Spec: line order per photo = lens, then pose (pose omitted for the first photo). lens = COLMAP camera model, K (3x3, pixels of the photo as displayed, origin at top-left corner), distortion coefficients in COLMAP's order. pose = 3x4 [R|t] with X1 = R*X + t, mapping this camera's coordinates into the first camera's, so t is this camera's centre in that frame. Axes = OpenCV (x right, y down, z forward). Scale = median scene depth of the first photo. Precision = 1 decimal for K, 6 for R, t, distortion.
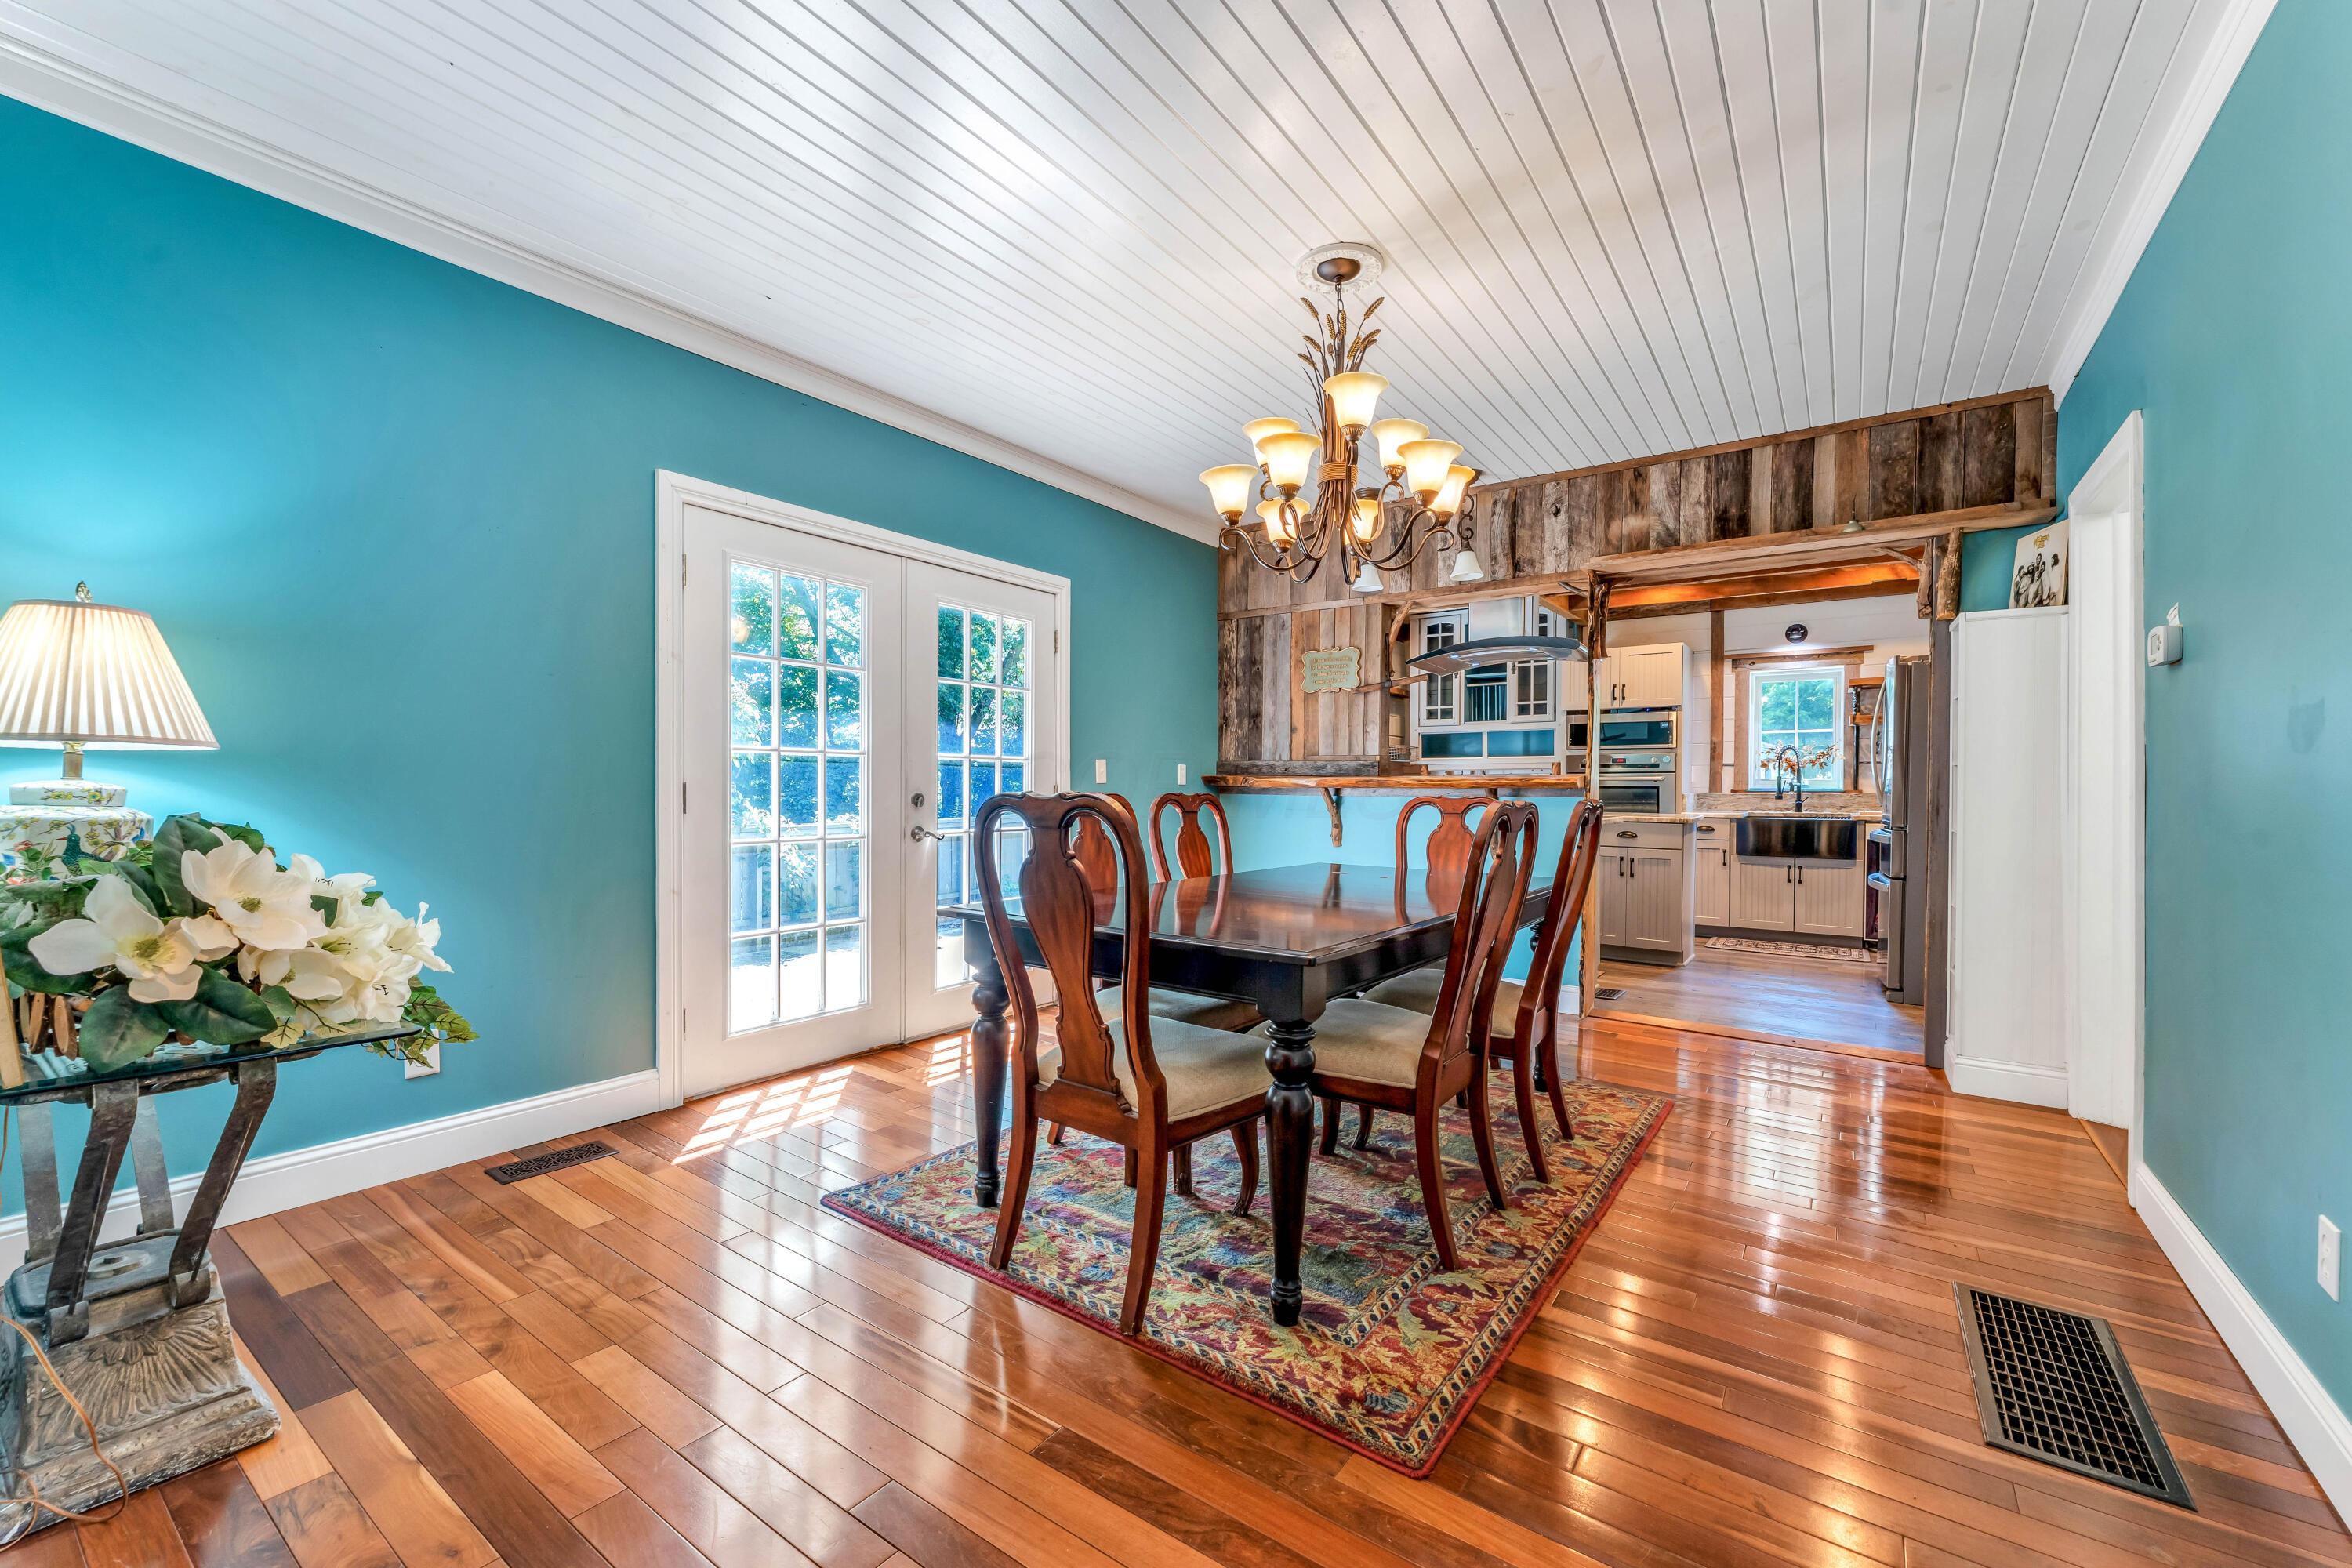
lens RADIAL K [[955.4, 0, 1176.2], [0, 955.4, 794.9], [0, 0, 1]] dist [-0.001958, -0.000307]
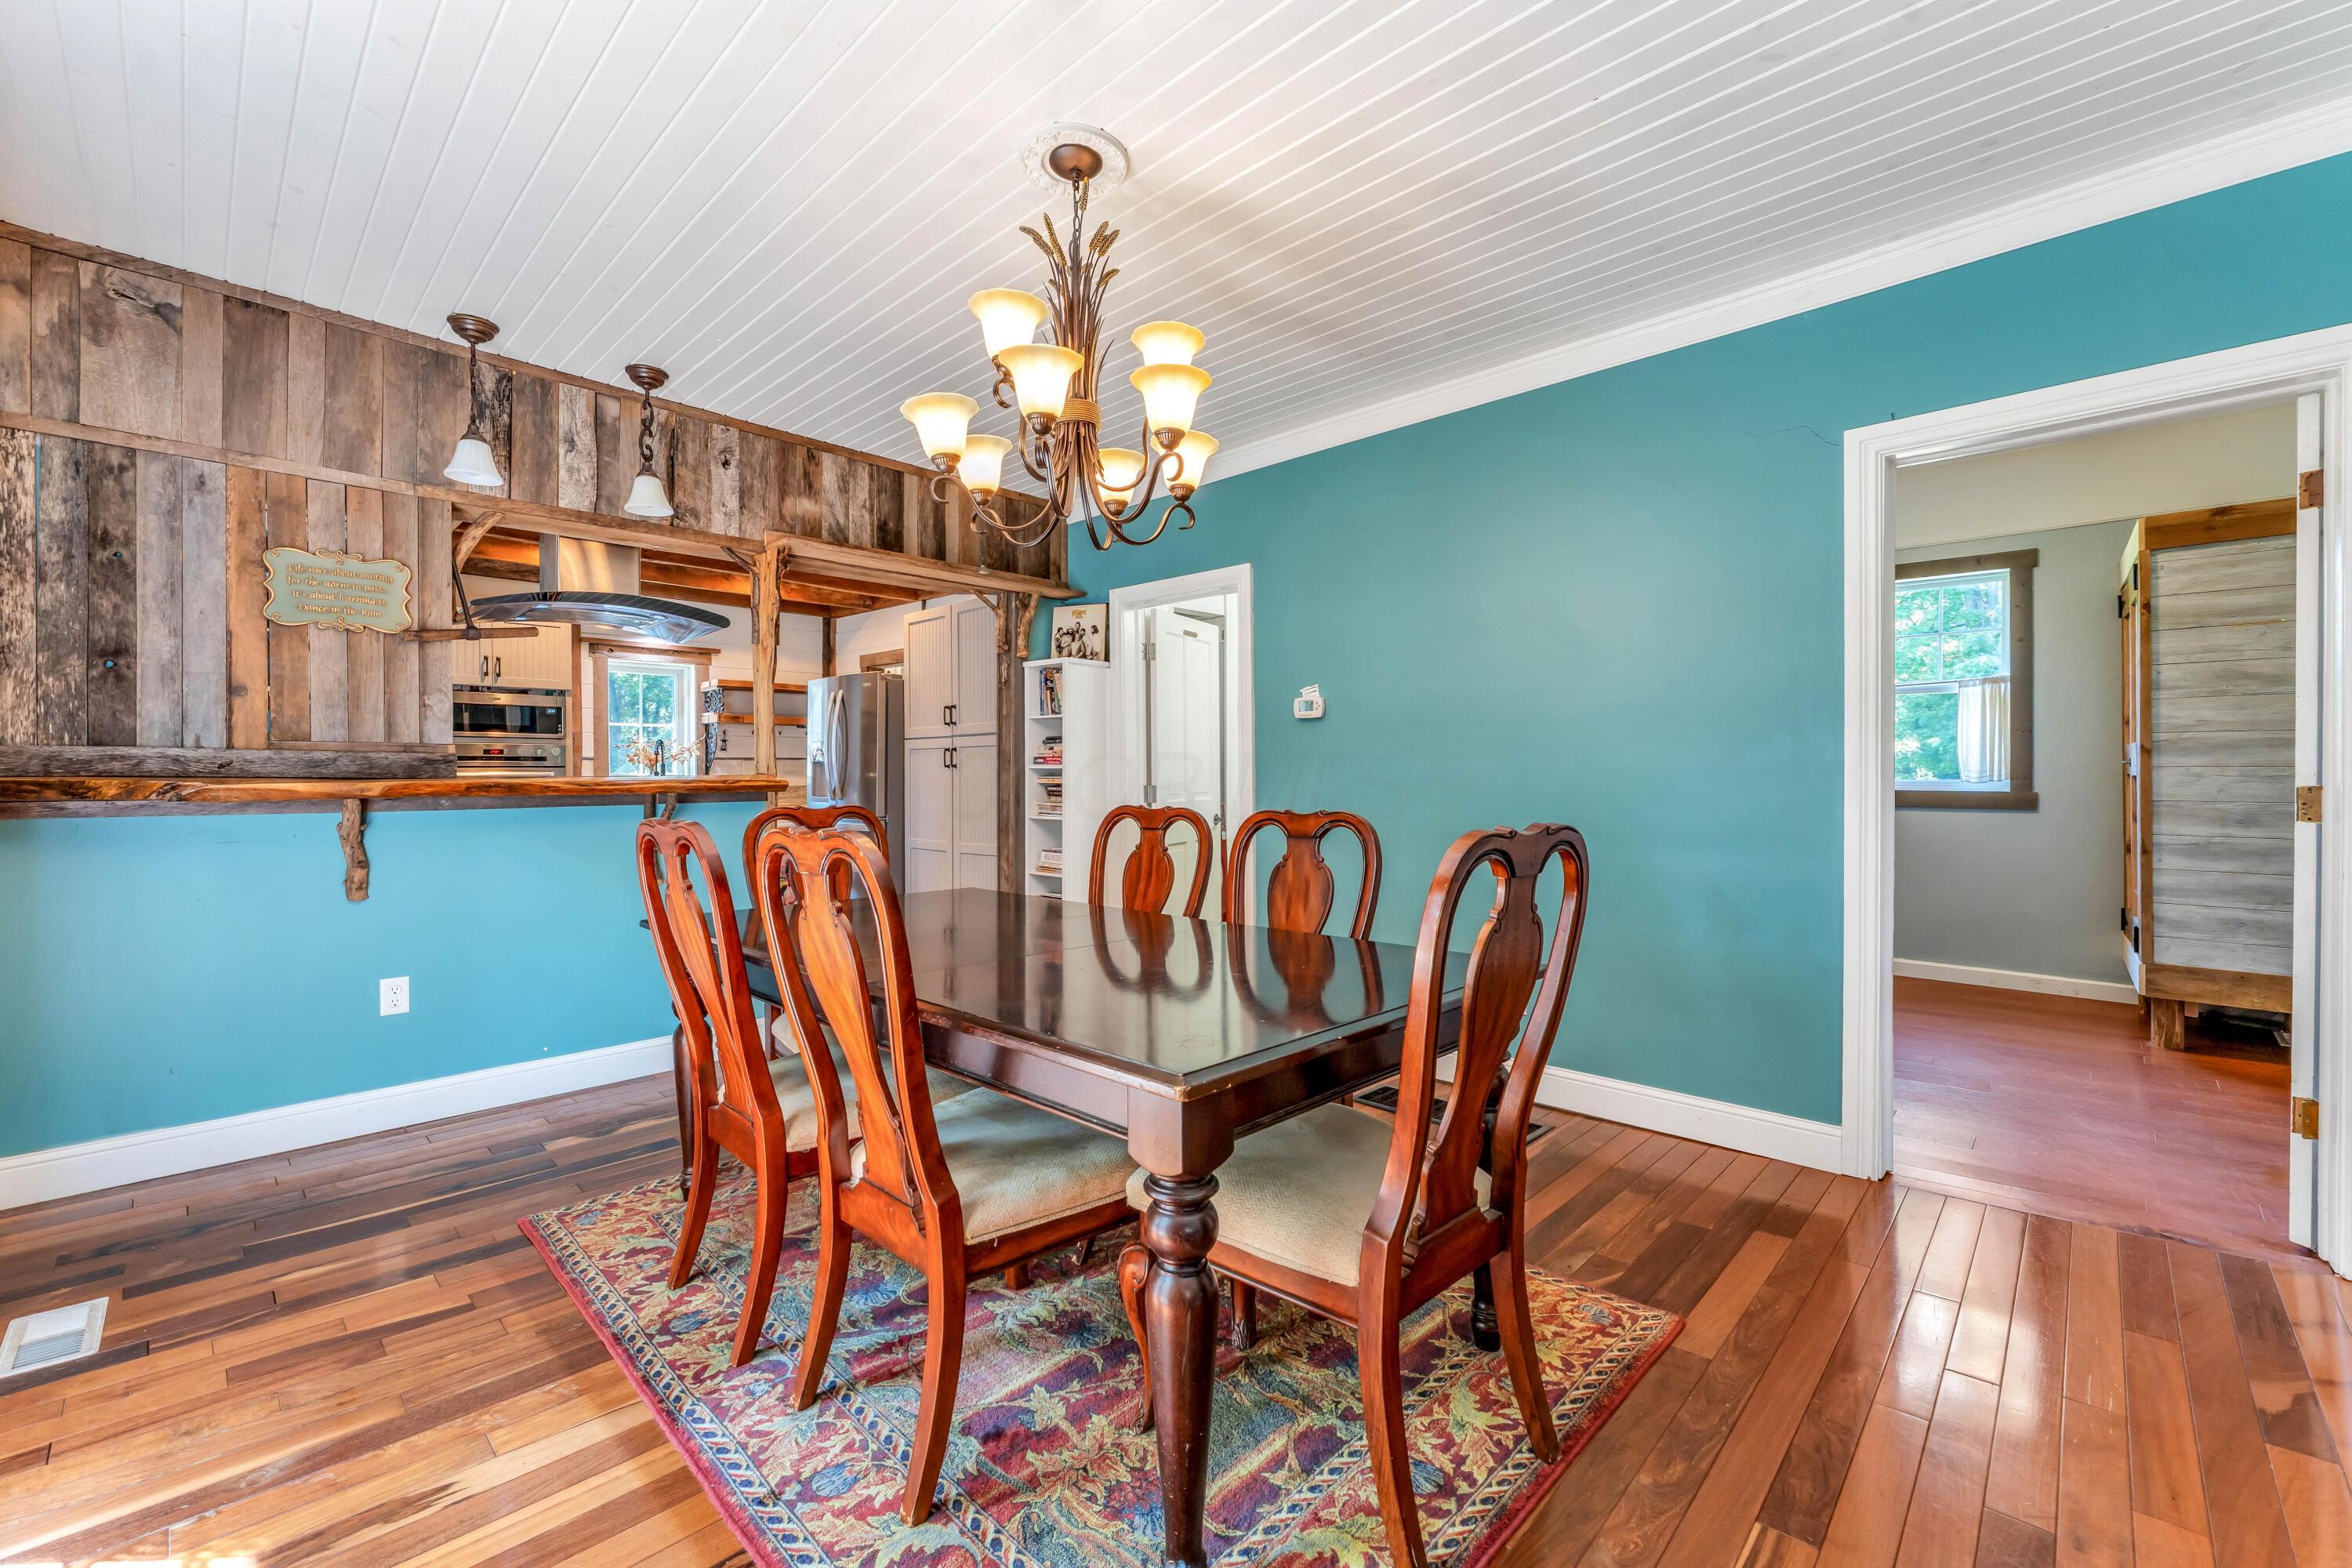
lens RADIAL K [[955.4, 0, 1178.8], [0, 955.4, 777.7], [0, 0, 1]] dist [-0.001958, -0.000307]
pose [[0.142340, -0.009997, 0.989767, -0.314602], [0.011359, 0.999900, 0.008466, -0.018066], [-0.989753, 0.010038, 0.142439, 0.405588]]
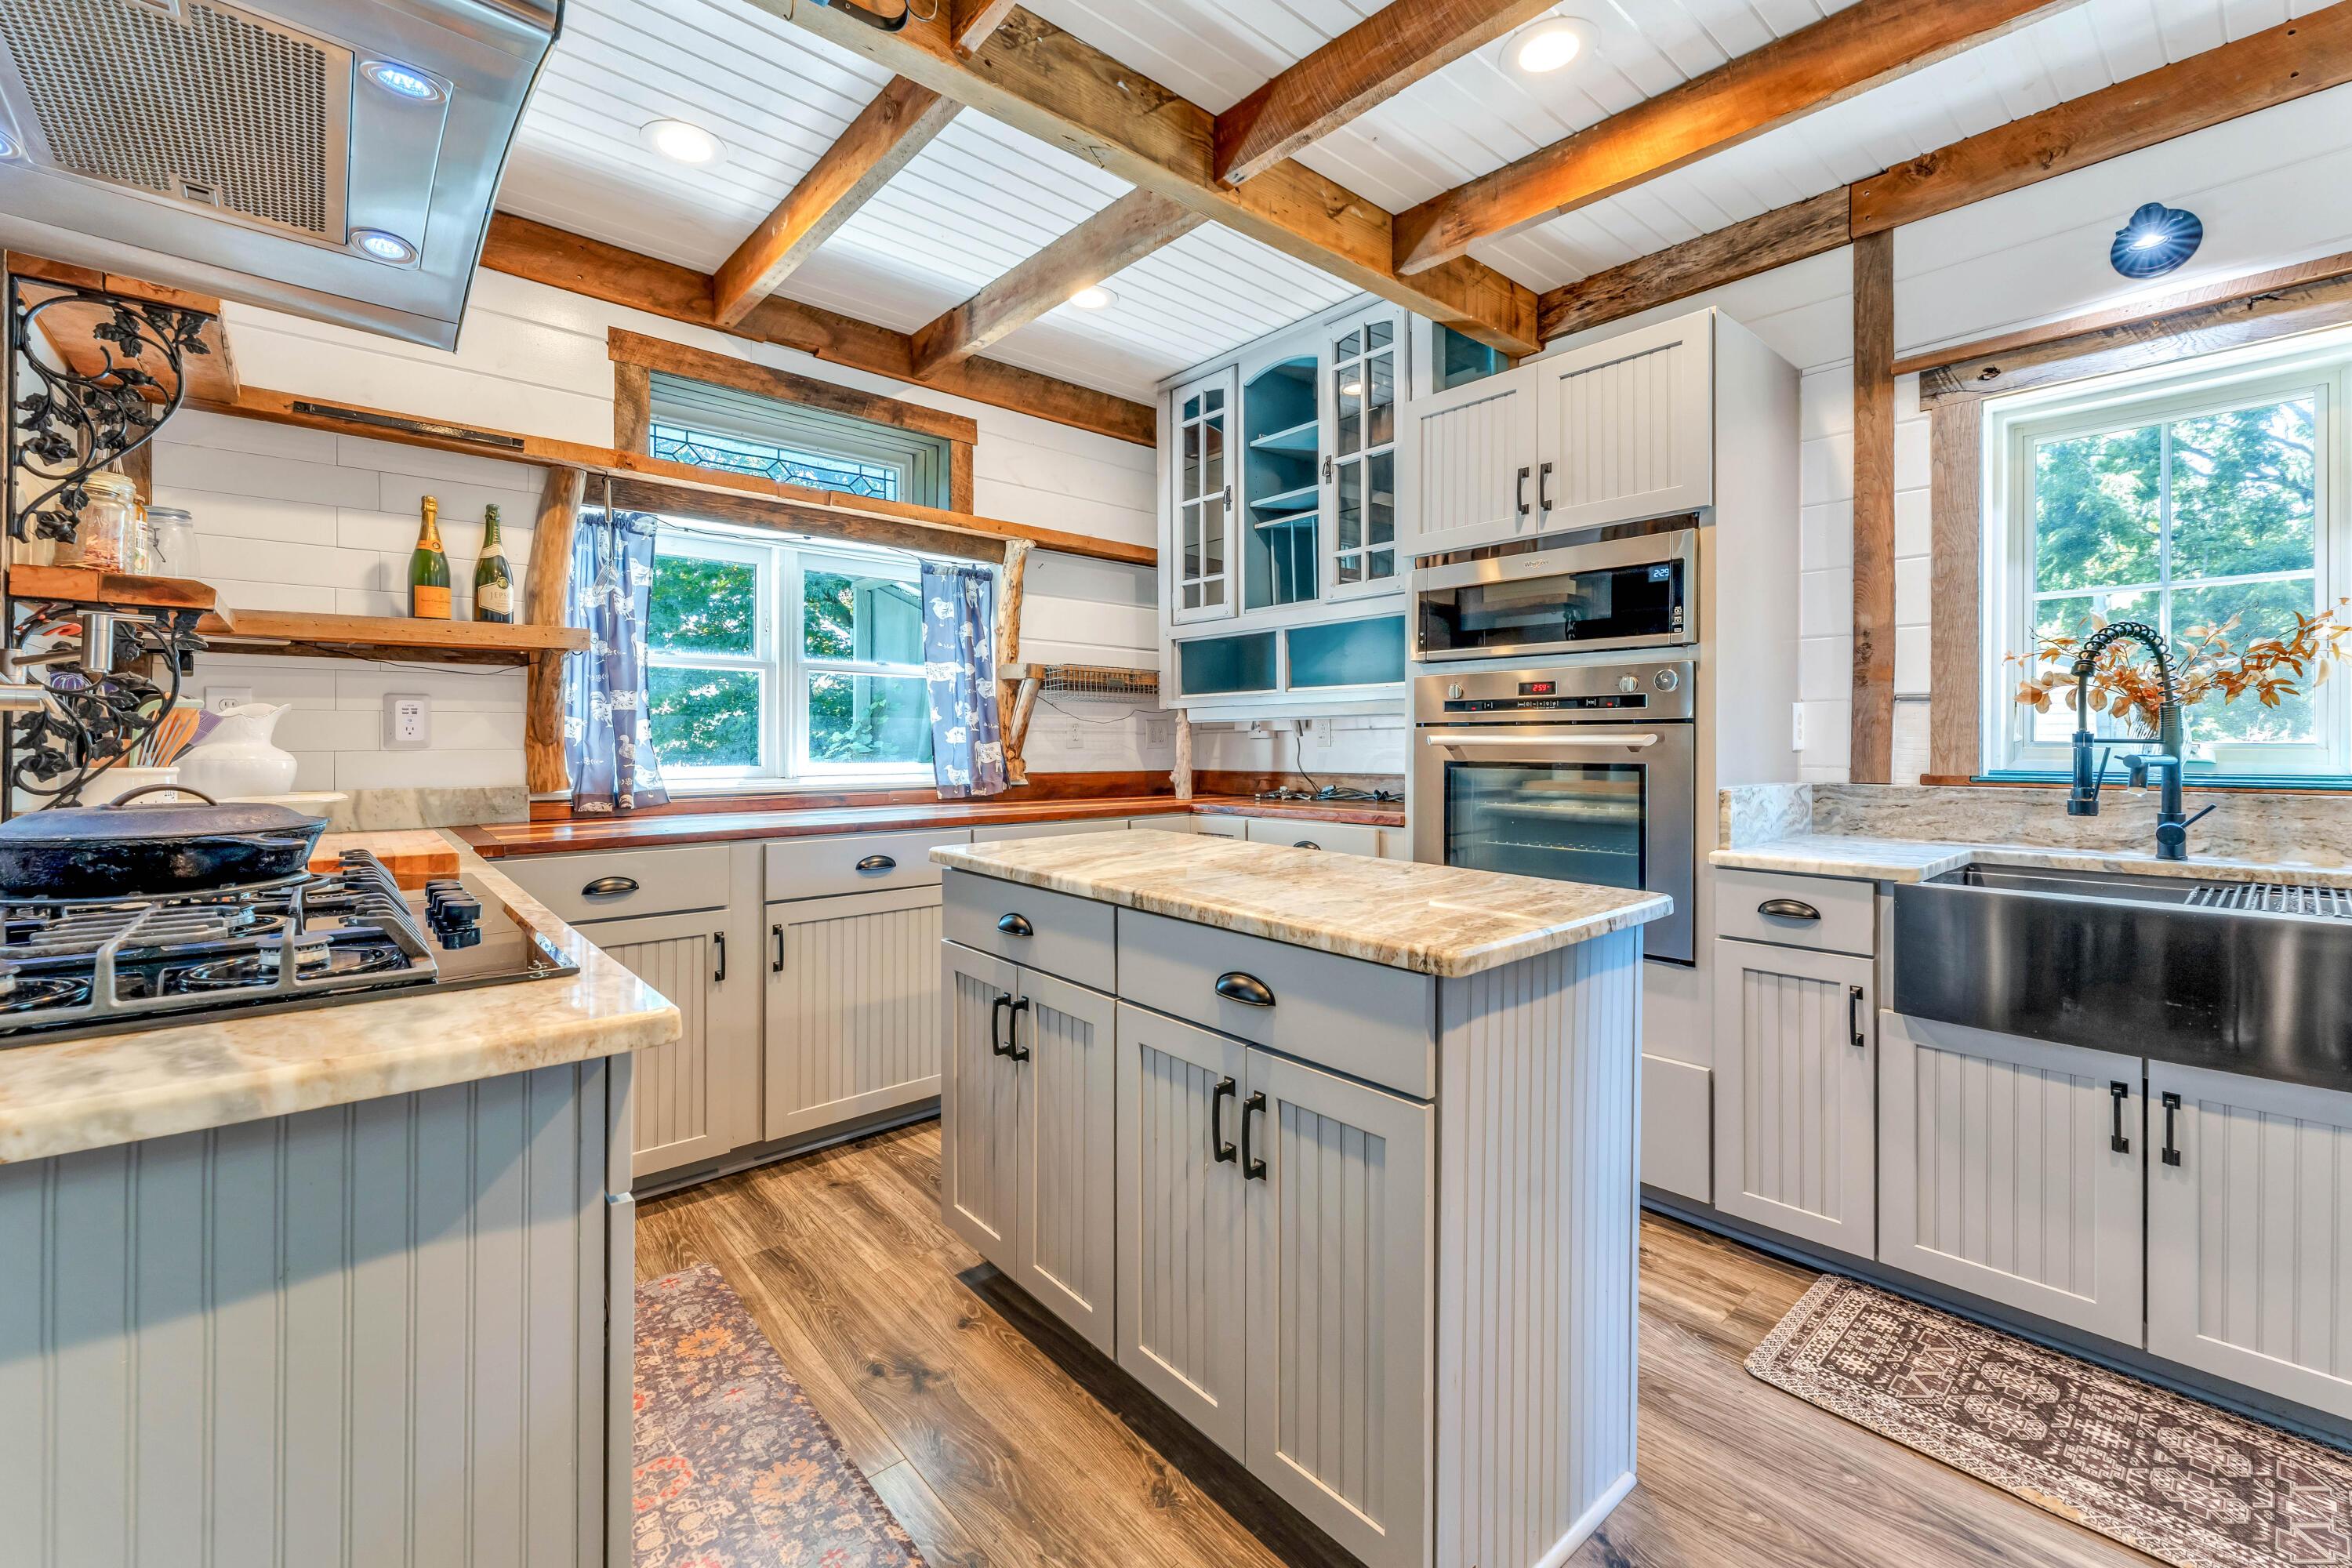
lens RADIAL K [[955.4, 0, 1202.7], [0, 955.4, 736.8], [0, 0, 1]] dist [-0.001958, -0.000307]
pose [[0.971792, -0.003002, -0.235822, 0.546021], [-0.001048, 0.999854, -0.017046, -0.015803], [0.235838, 0.016813, 0.971647, 0.815833]]
